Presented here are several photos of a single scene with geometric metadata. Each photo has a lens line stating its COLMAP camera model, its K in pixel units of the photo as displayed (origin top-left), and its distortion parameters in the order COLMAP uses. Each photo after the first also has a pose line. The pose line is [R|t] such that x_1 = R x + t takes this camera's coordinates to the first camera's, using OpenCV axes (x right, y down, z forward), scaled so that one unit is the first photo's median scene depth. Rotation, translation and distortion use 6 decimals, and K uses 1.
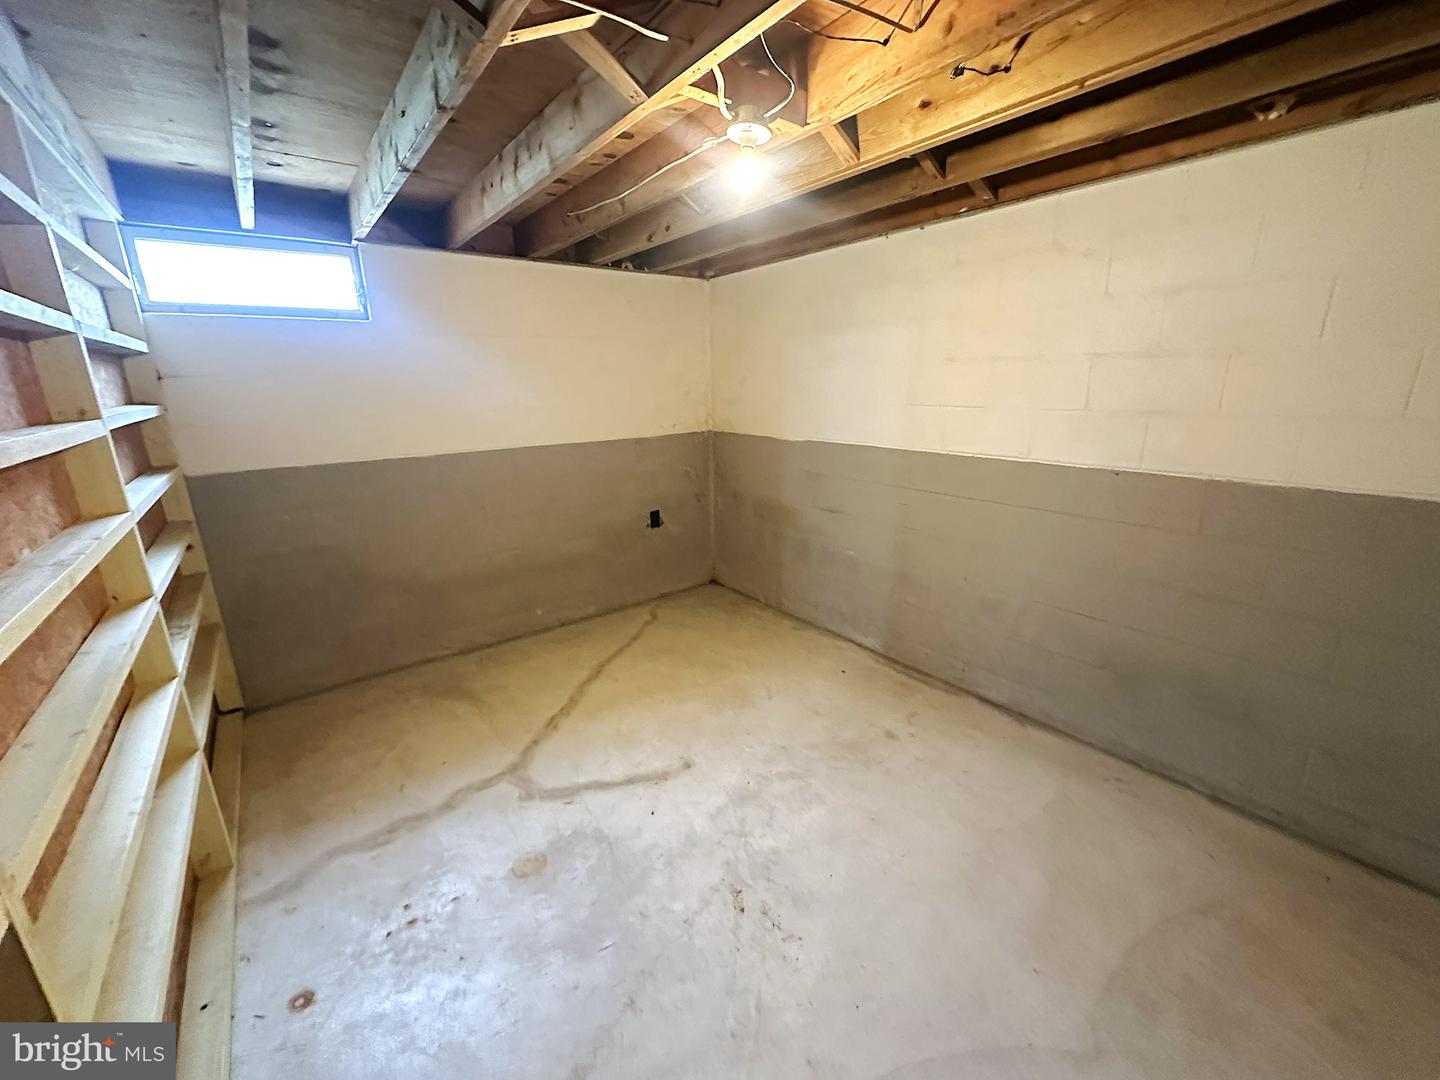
lens RADIAL K [[573.1, 0, 716.6], [0, 573.1, 540.4], [0, 0, 1]] dist [-0.003119, 0.000159]
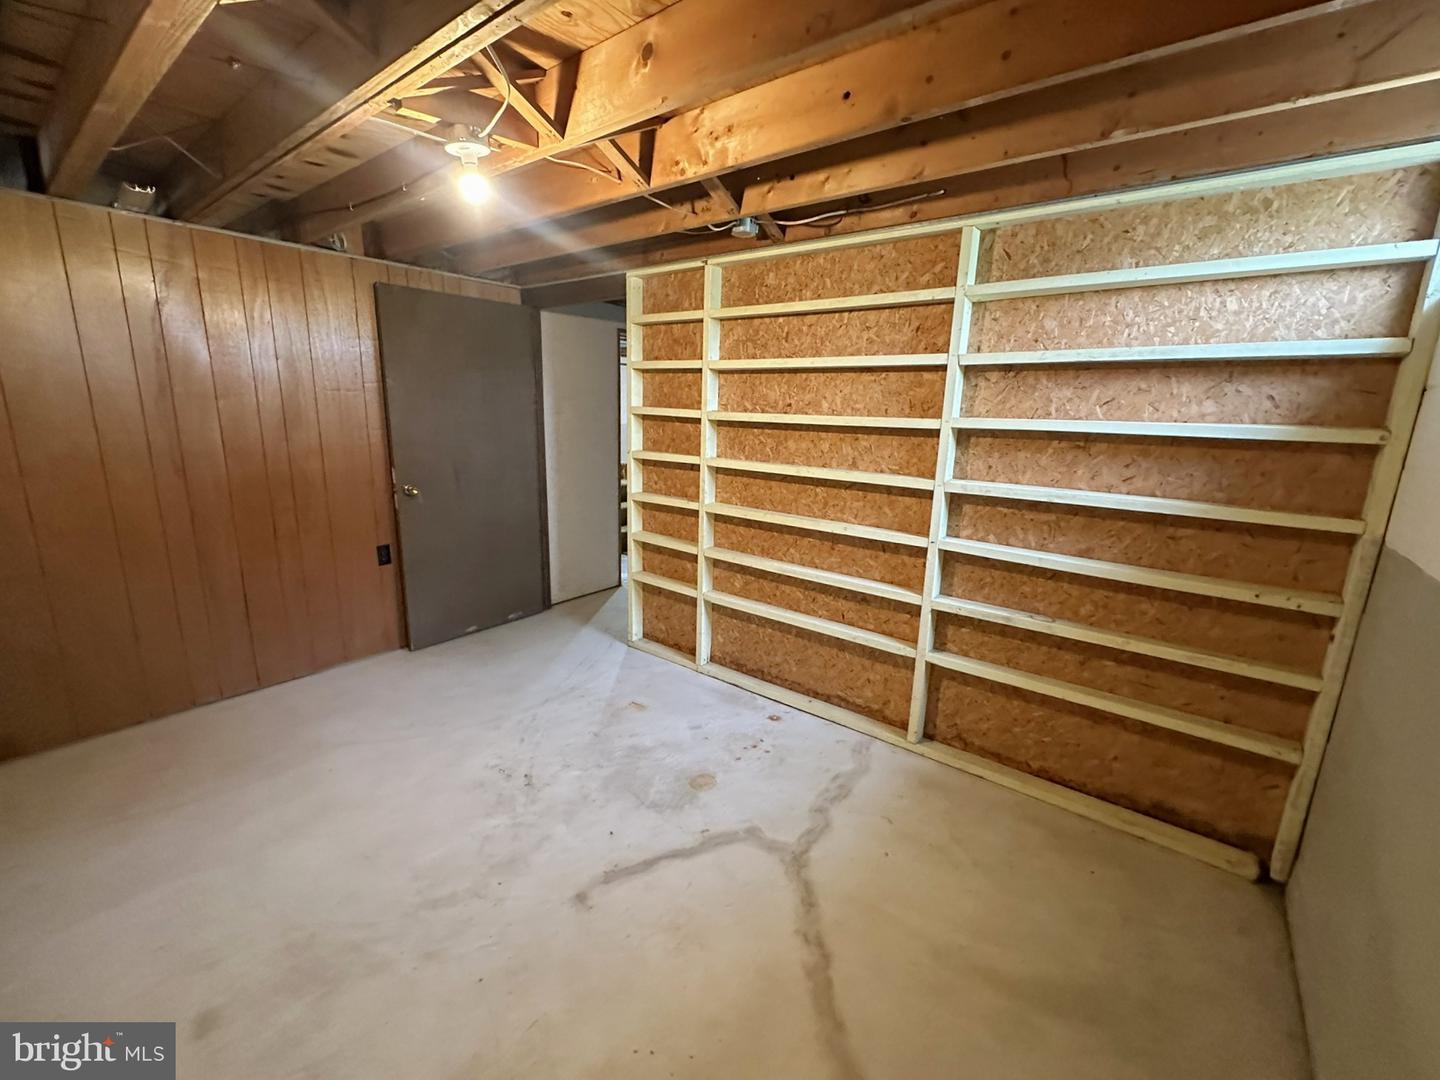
lens RADIAL K [[573.1, 0, 716.6], [0, 573.1, 540.4], [0, 0, 1]] dist [-0.003119, 0.000159]
pose [[-0.966557, 0.049632, -0.251605, -0.061270], [-0.080469, 0.872853, 0.481304, -0.412203], [0.243502, 0.485453, -0.839668, 1.532632]]
